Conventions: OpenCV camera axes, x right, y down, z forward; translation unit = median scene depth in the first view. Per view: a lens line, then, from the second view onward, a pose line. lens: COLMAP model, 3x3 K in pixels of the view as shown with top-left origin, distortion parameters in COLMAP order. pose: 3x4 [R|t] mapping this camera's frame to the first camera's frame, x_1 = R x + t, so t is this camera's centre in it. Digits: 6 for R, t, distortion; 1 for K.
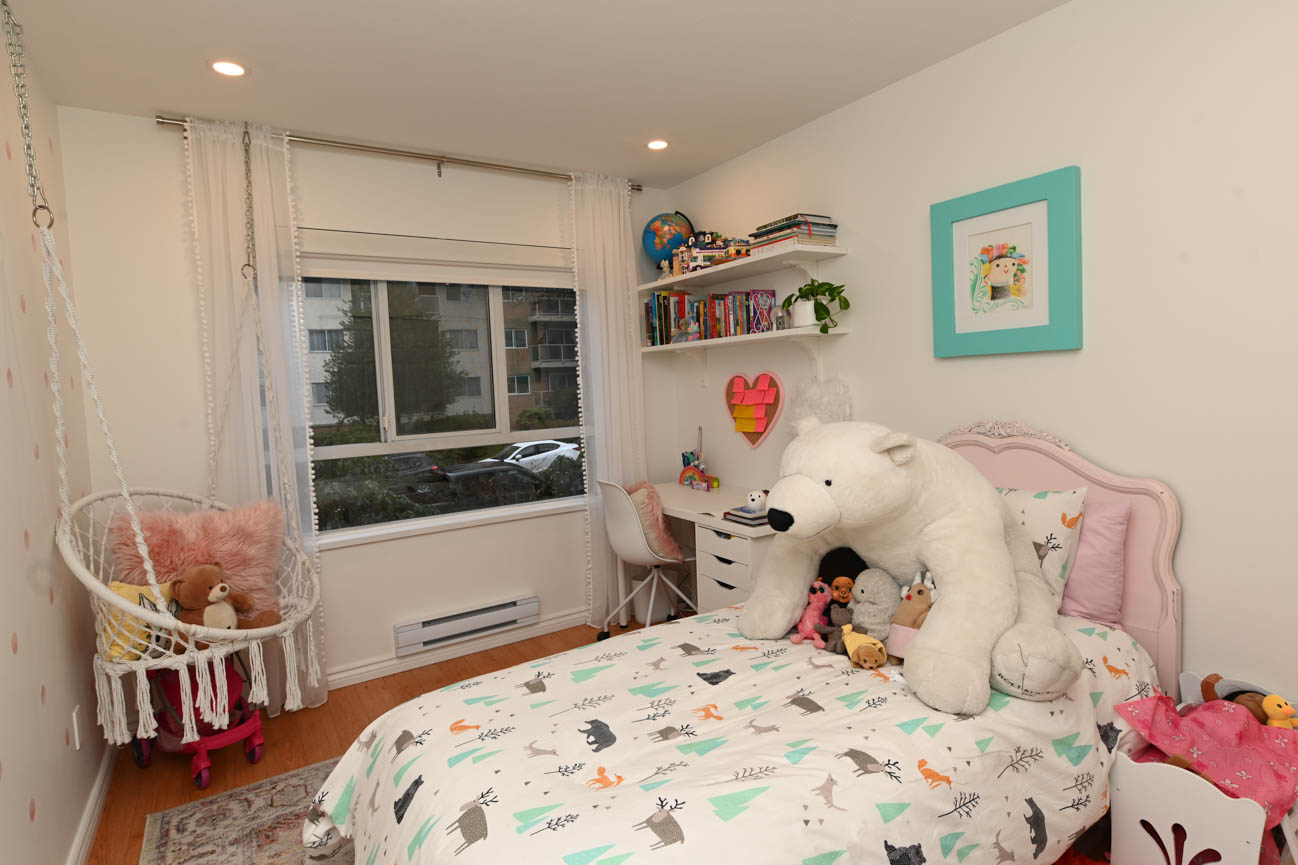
lens RADIAL K [[638.2, 0, 672.0], [0, 638.2, 411.6], [0, 0, 1]] dist [-0.000563, -0.000259]
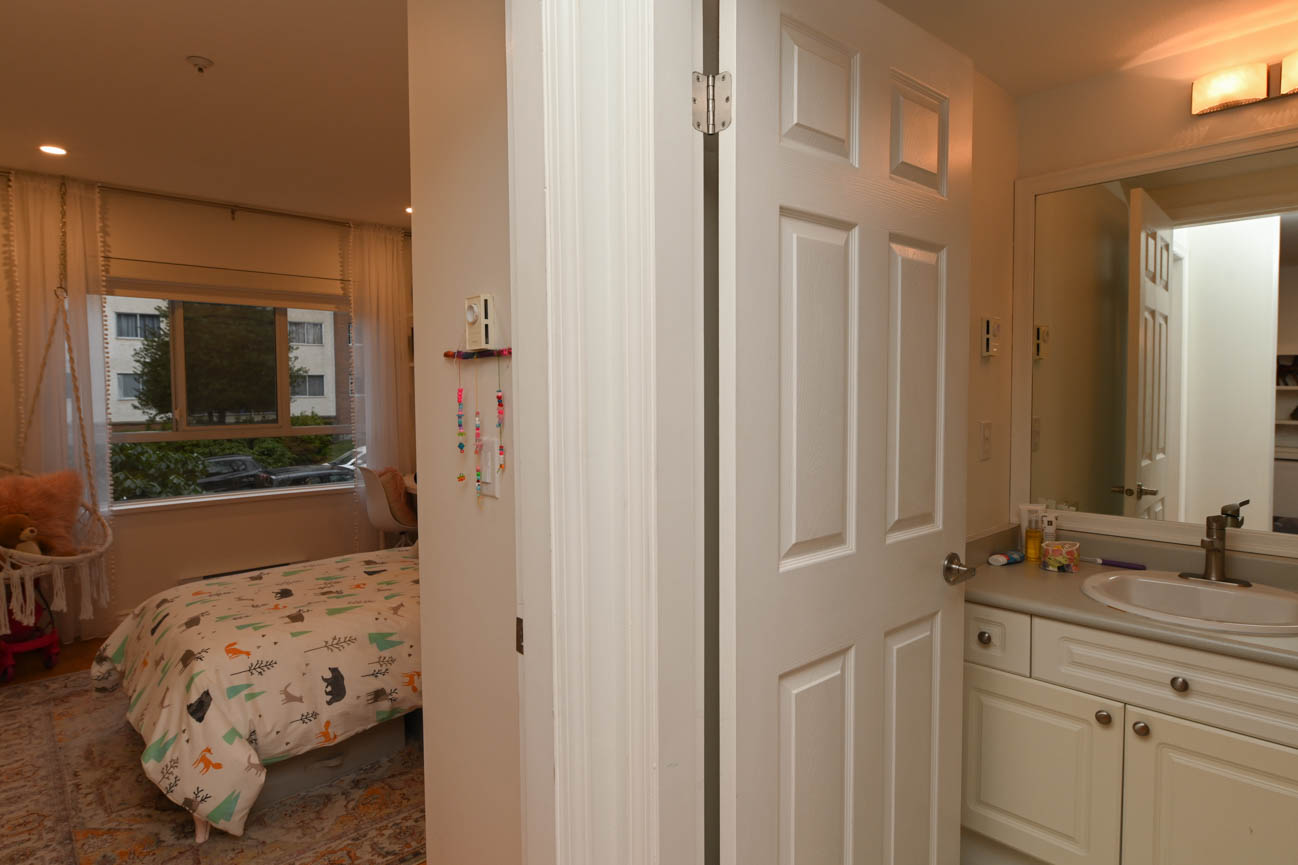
lens RADIAL K [[668.9, 0, 648.1], [0, 668.9, 417.1], [0, 0, 1]] dist [-0.000301, 0.000045]
pose [[0.986997, 0.034811, 0.156921, 0.325417], [-0.033566, 0.999381, -0.010578, 0.005556], [-0.157192, 0.005174, 0.987554, -0.555889]]
